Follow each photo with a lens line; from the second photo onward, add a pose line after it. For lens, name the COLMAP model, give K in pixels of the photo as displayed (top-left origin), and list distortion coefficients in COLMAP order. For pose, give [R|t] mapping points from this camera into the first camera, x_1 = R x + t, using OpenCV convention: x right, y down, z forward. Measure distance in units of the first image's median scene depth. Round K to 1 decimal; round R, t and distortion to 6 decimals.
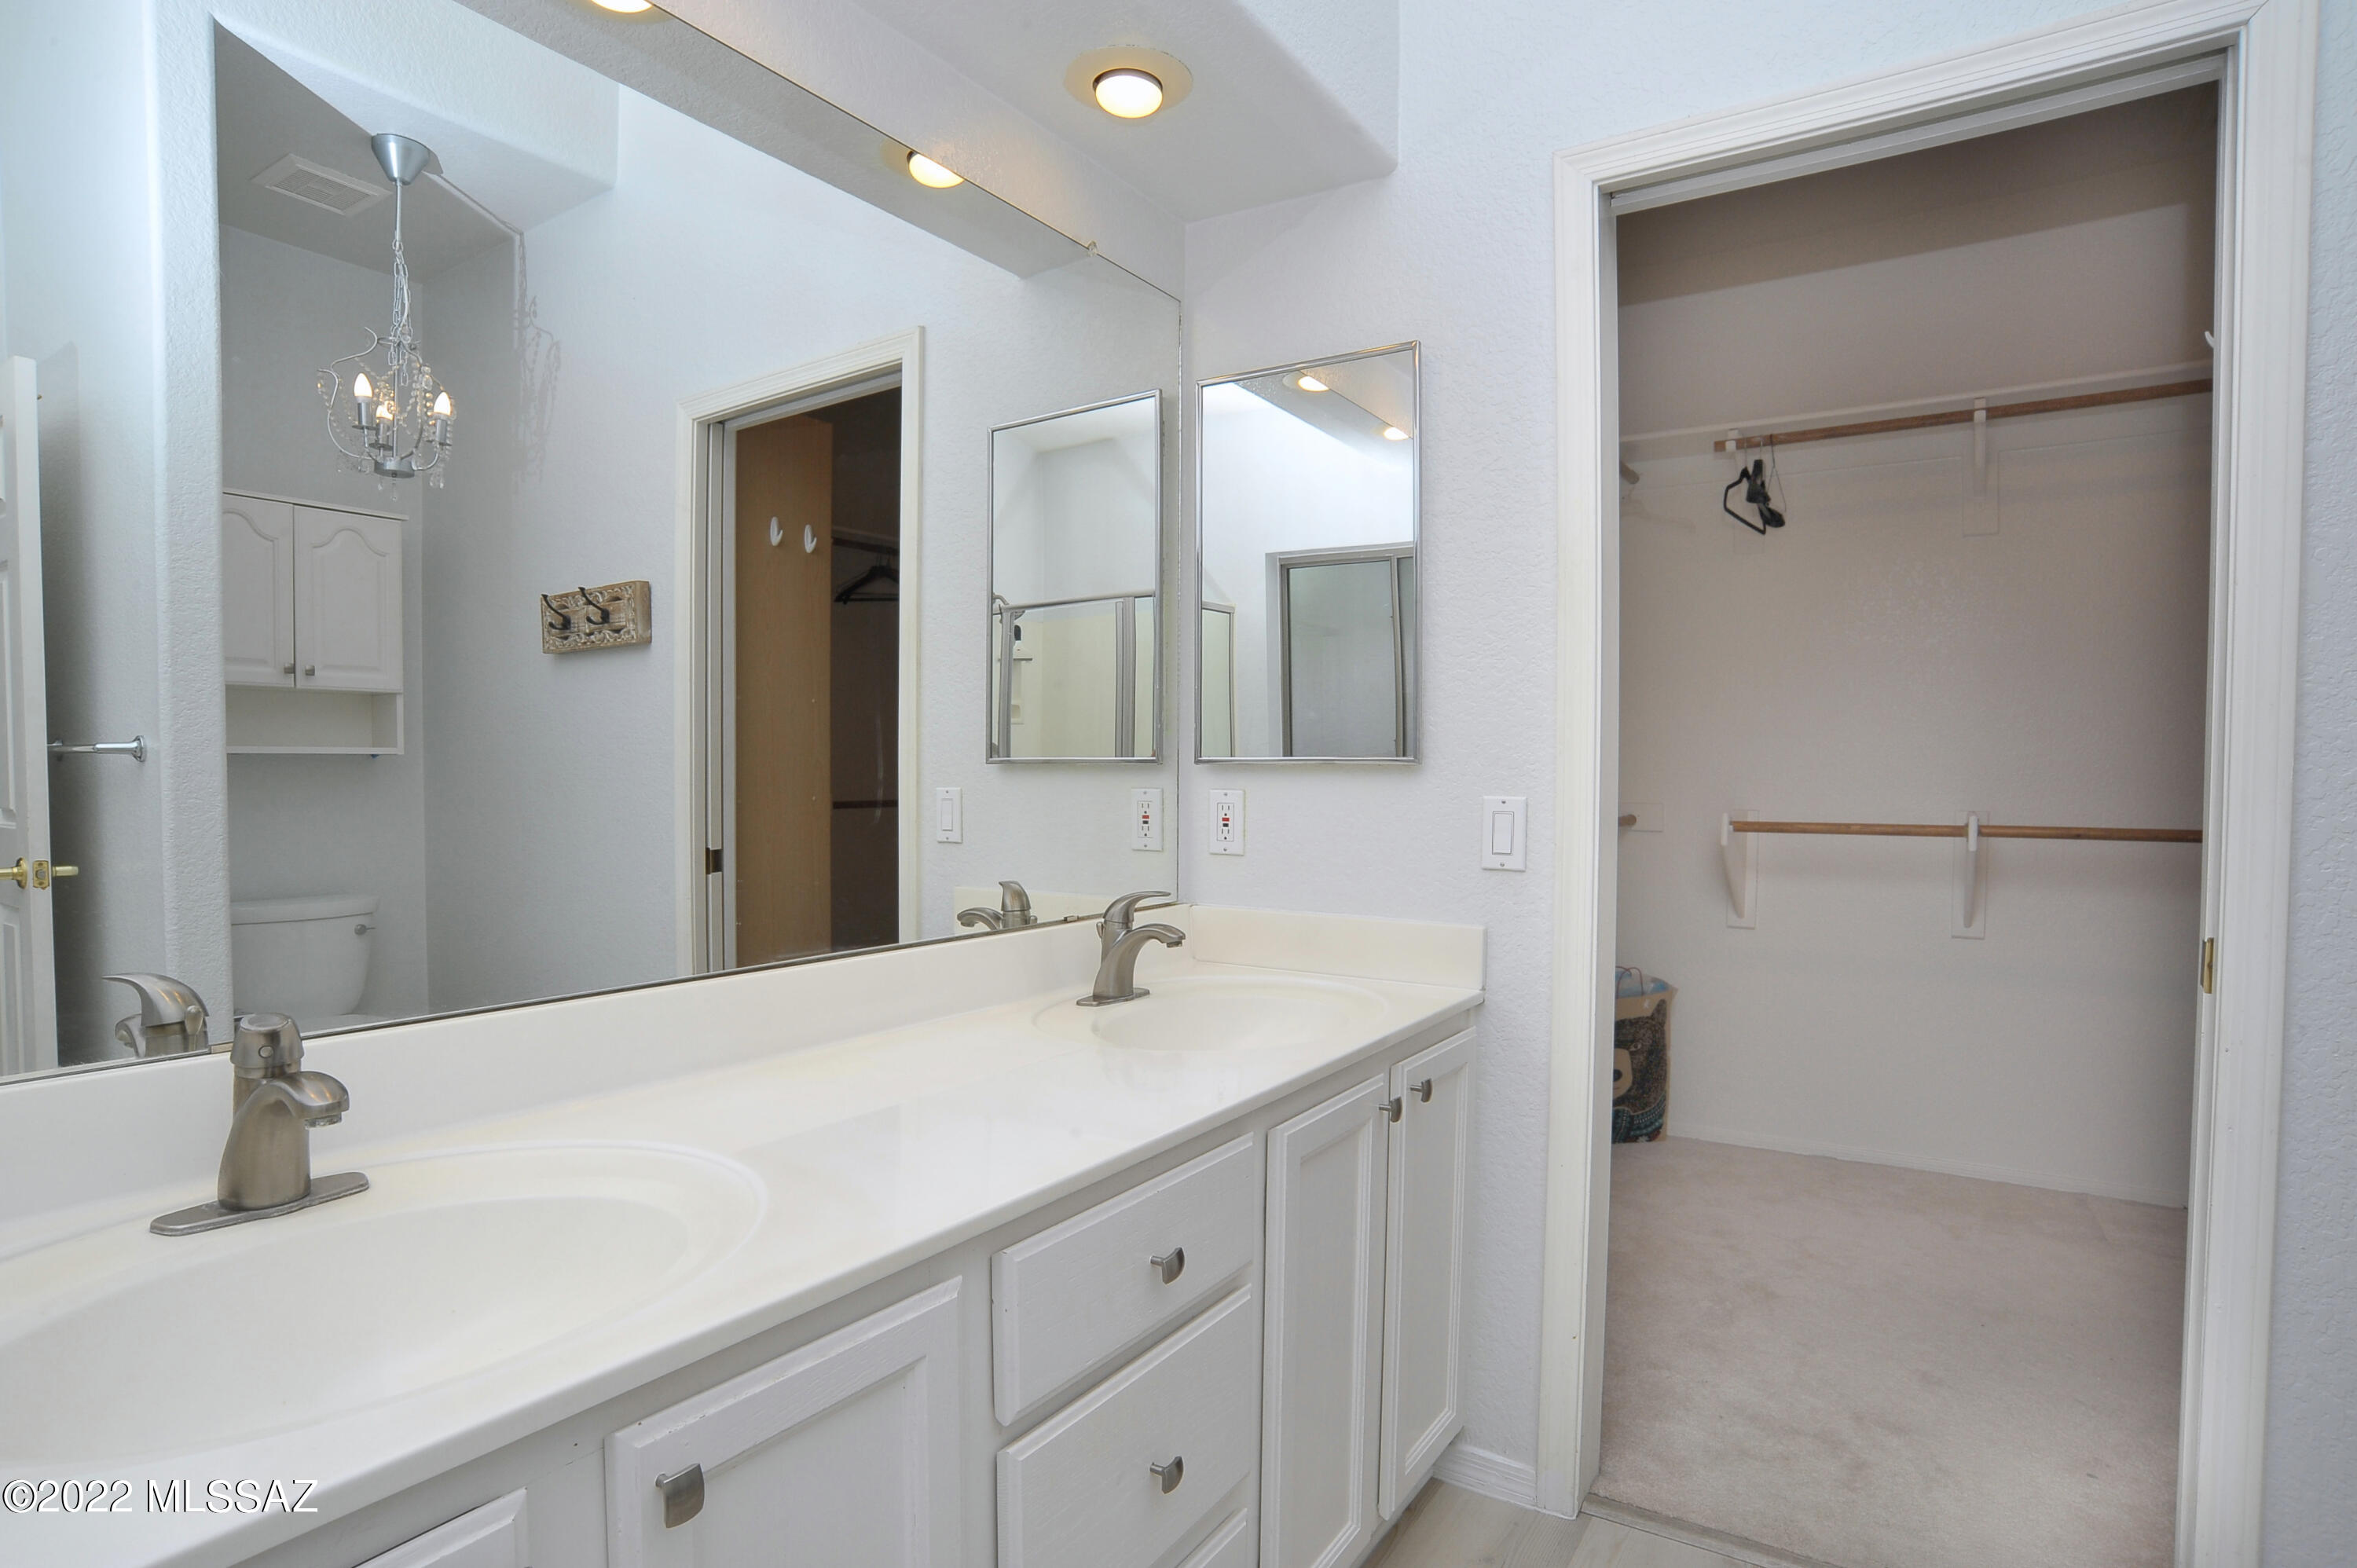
lens RADIAL K [[1212.8, 0, 1168.9], [0, 1212.8, 803.7], [0, 0, 1]] dist [-0.072907, 0.001760]
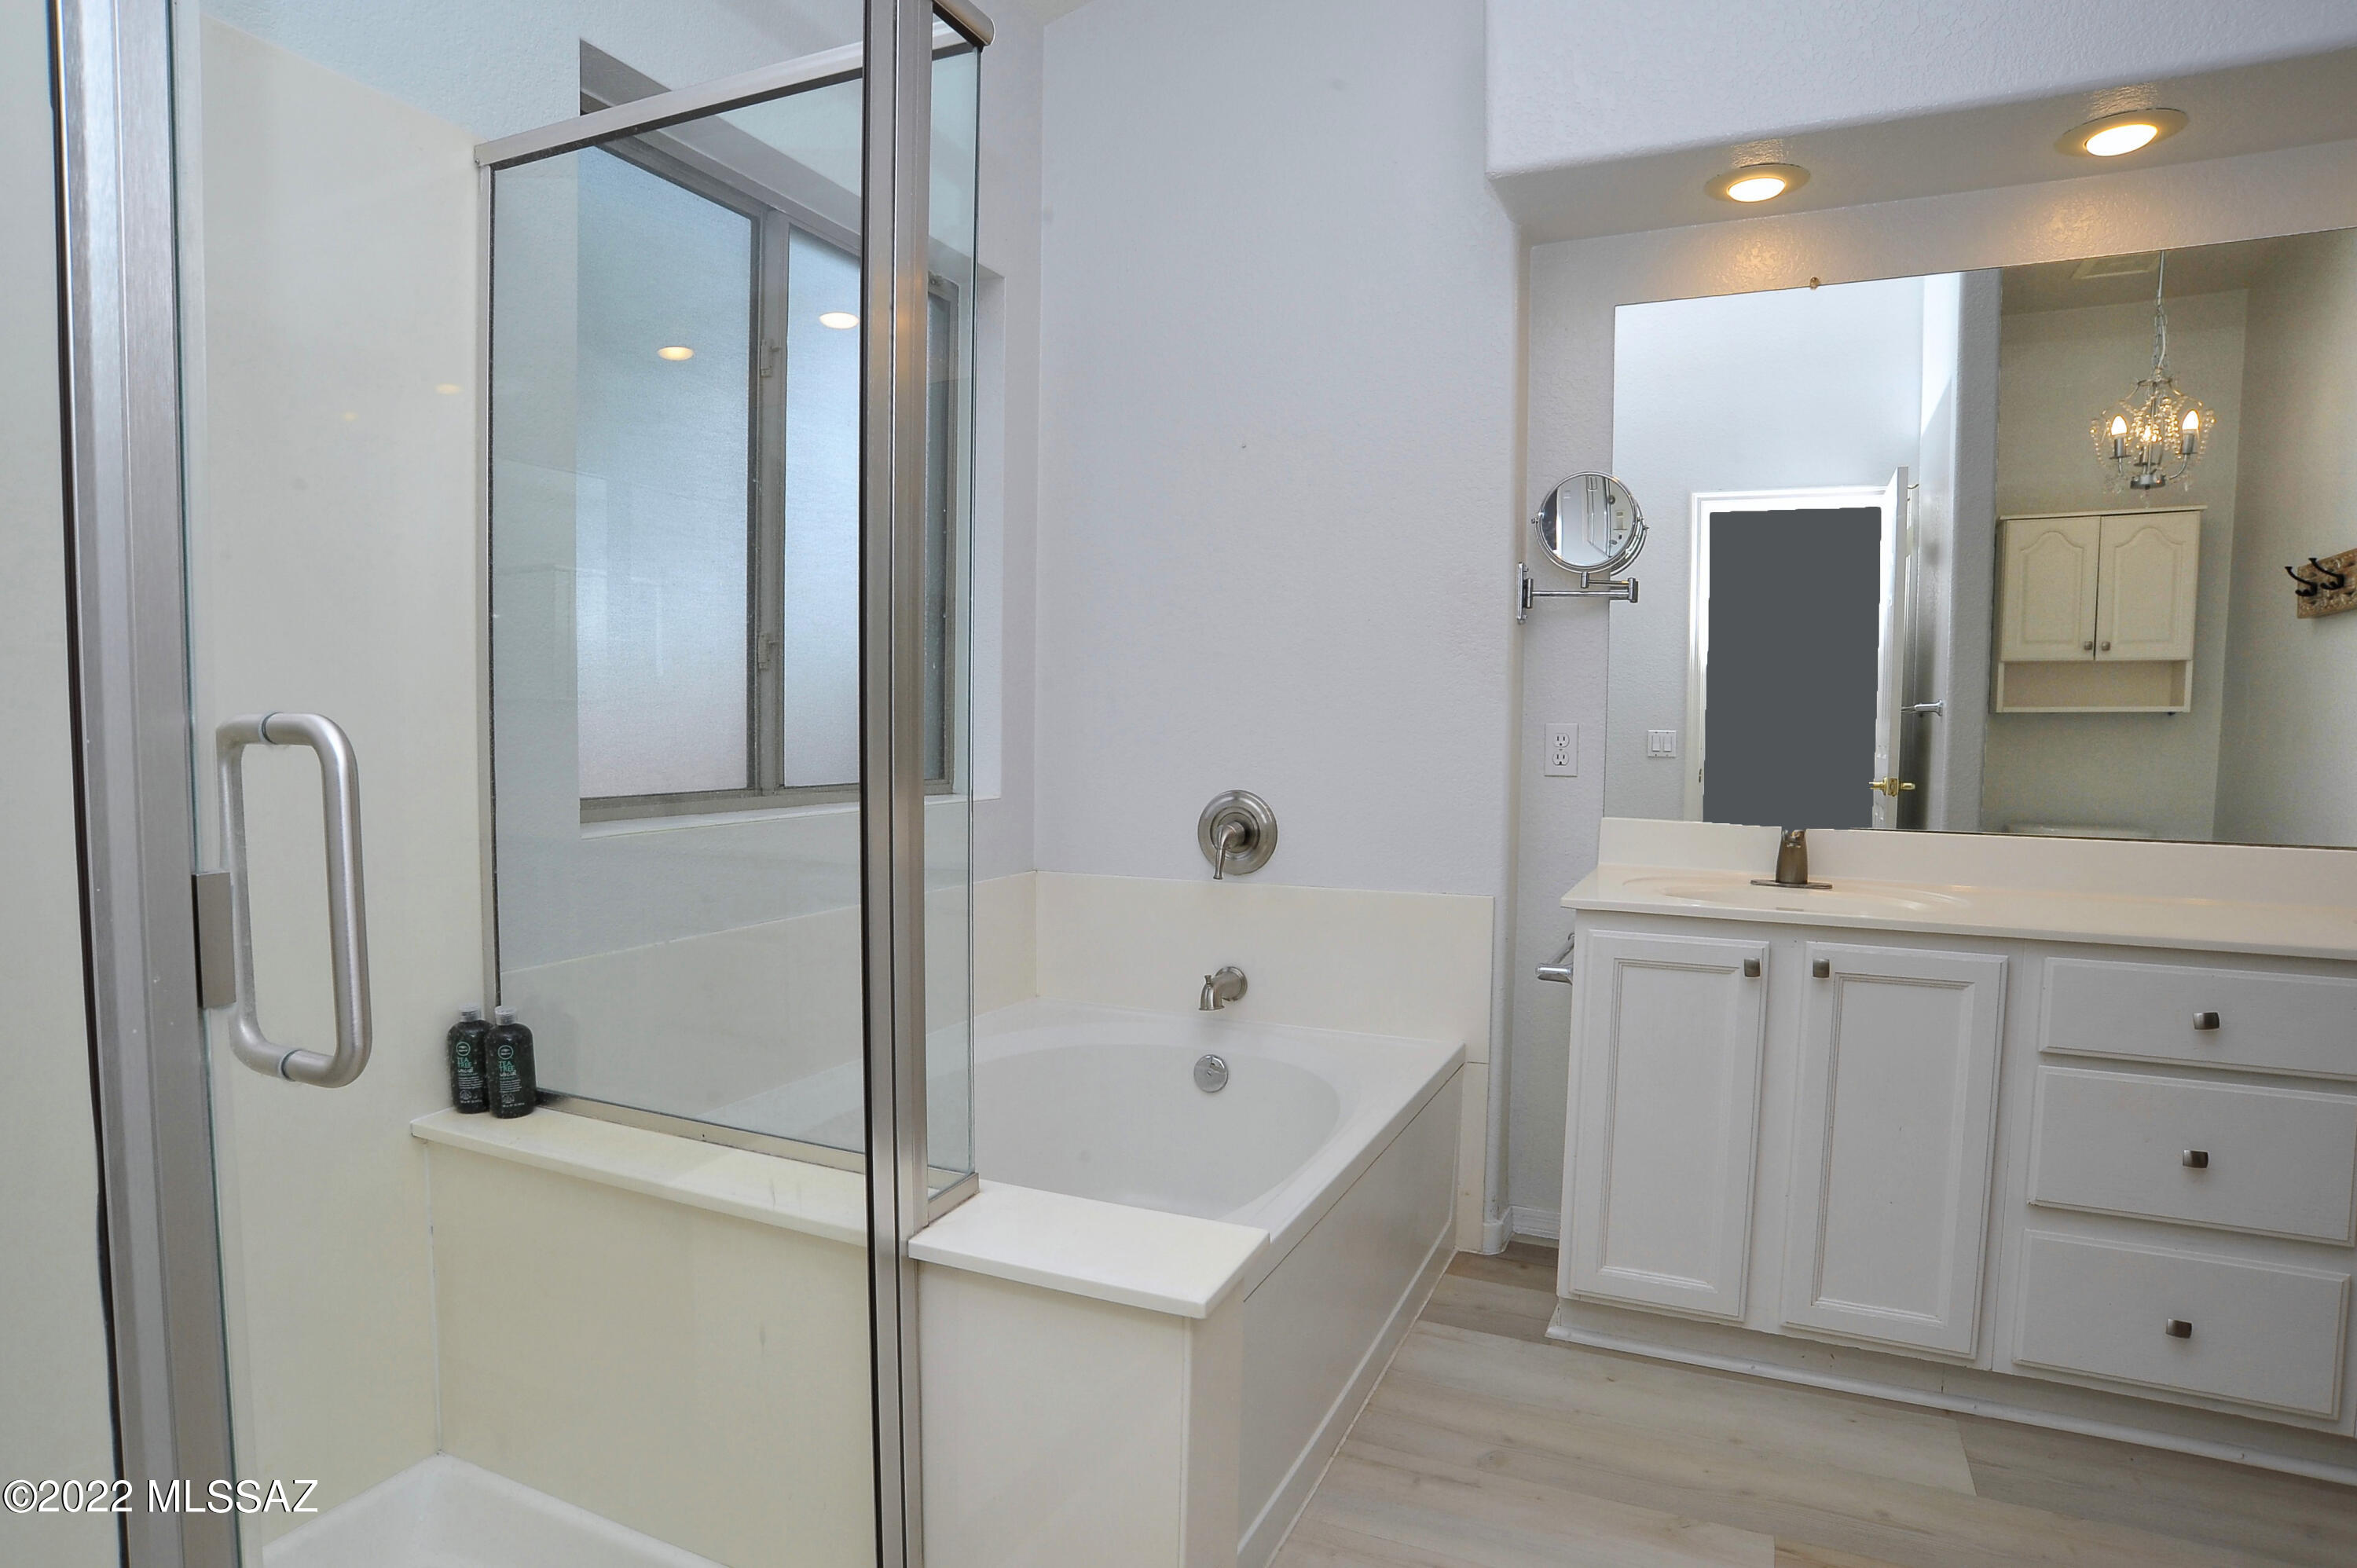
lens RADIAL K [[1262.6, 0, 1171.1], [0, 1262.6, 808.4], [0, 0, 1]] dist [-0.114405, 0.060745]
pose [[0.130149, 0.063839, -0.989437, 0.605021], [-0.035353, 0.997589, 0.059715, 0.027778], [0.990864, 0.027207, 0.132092, -0.245618]]
